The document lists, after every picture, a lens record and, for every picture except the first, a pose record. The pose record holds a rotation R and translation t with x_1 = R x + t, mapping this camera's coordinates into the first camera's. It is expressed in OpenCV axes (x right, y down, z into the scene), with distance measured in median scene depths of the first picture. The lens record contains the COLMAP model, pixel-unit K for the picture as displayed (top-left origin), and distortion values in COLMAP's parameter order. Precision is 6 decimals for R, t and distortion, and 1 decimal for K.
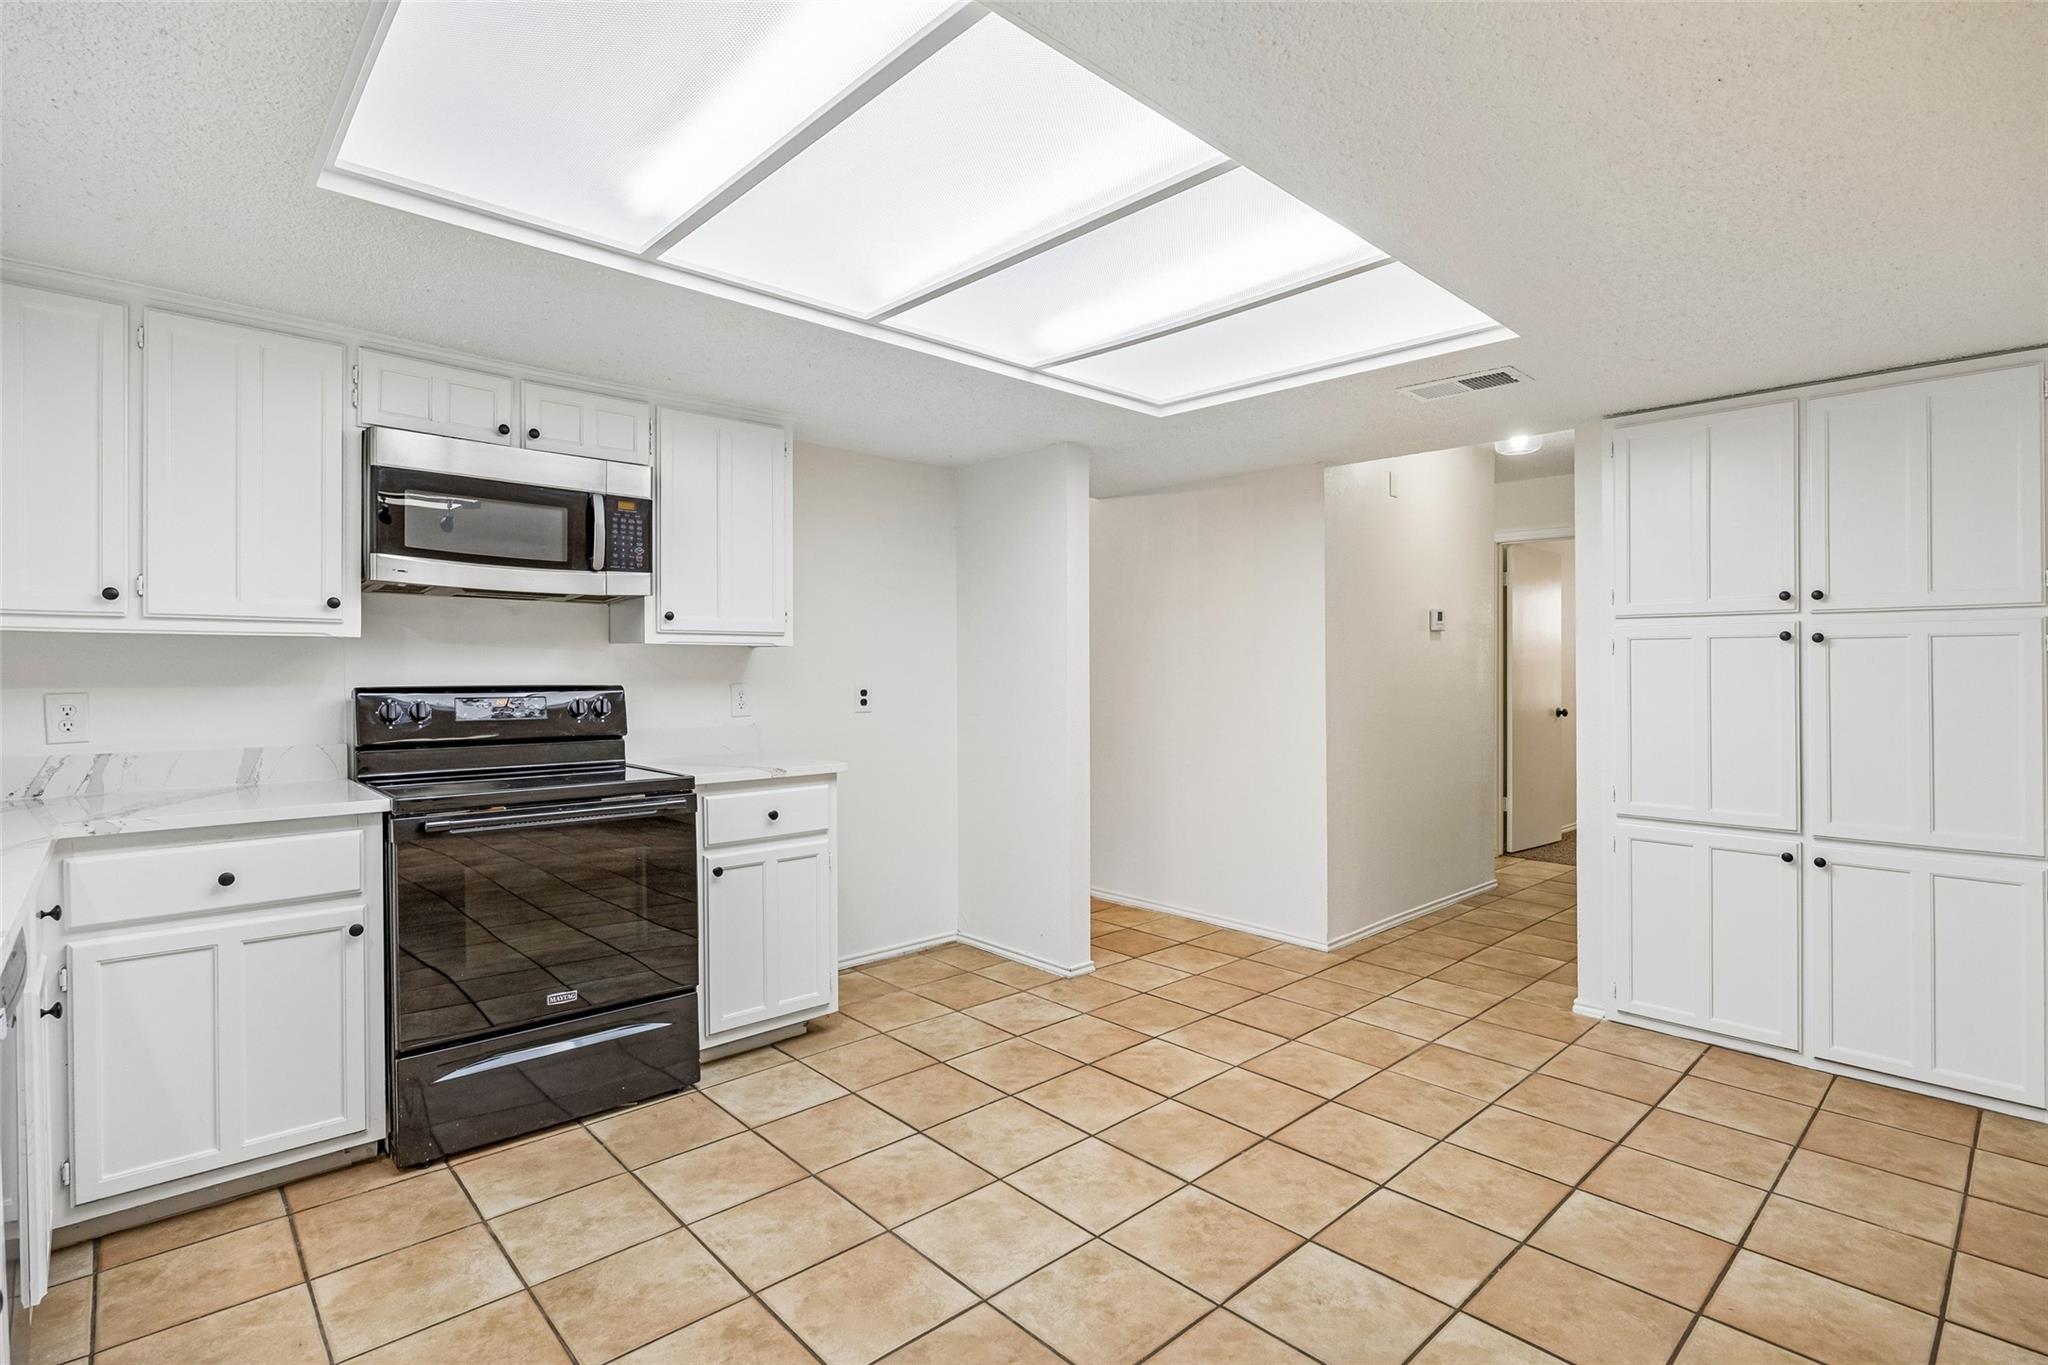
lens RADIAL K [[987.7, 0, 1027.1], [0, 987.7, 669.2], [0, 0, 1]] dist [-0.003229, 0.000183]
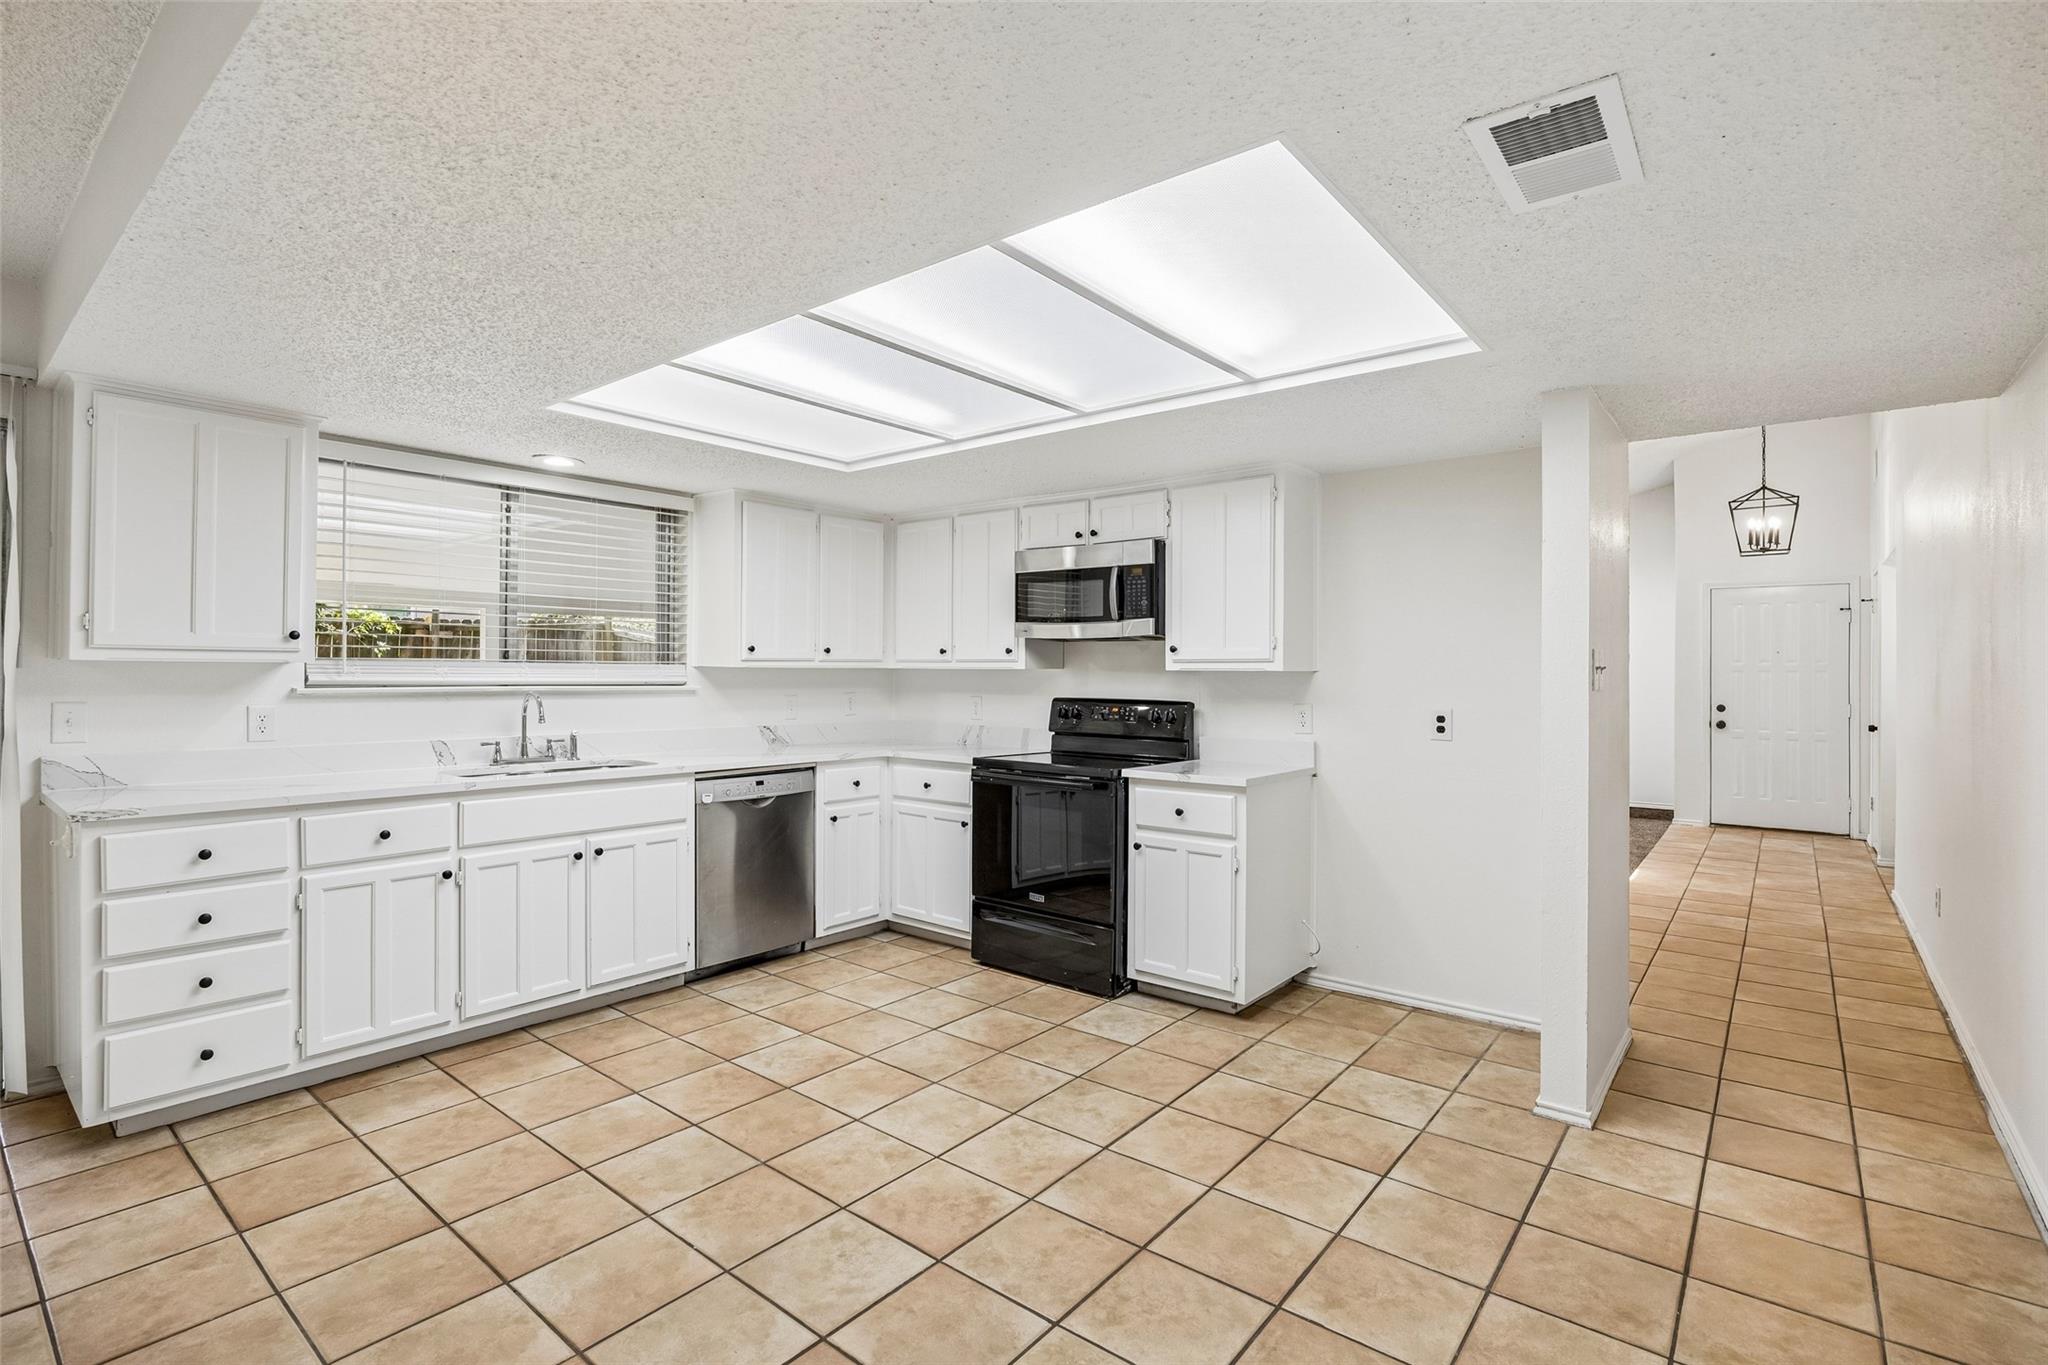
lens RADIAL K [[946.8, 0, 1027.3], [0, 946.8, 674.6], [0, 0, 1]] dist [-0.015910, 0.000205]
pose [[0.142340, 0.001517, -0.989817, 0.920491], [-0.008070, 0.999967, 0.000373, -0.021048], [0.989785, 0.007935, 0.142347, 0.691047]]
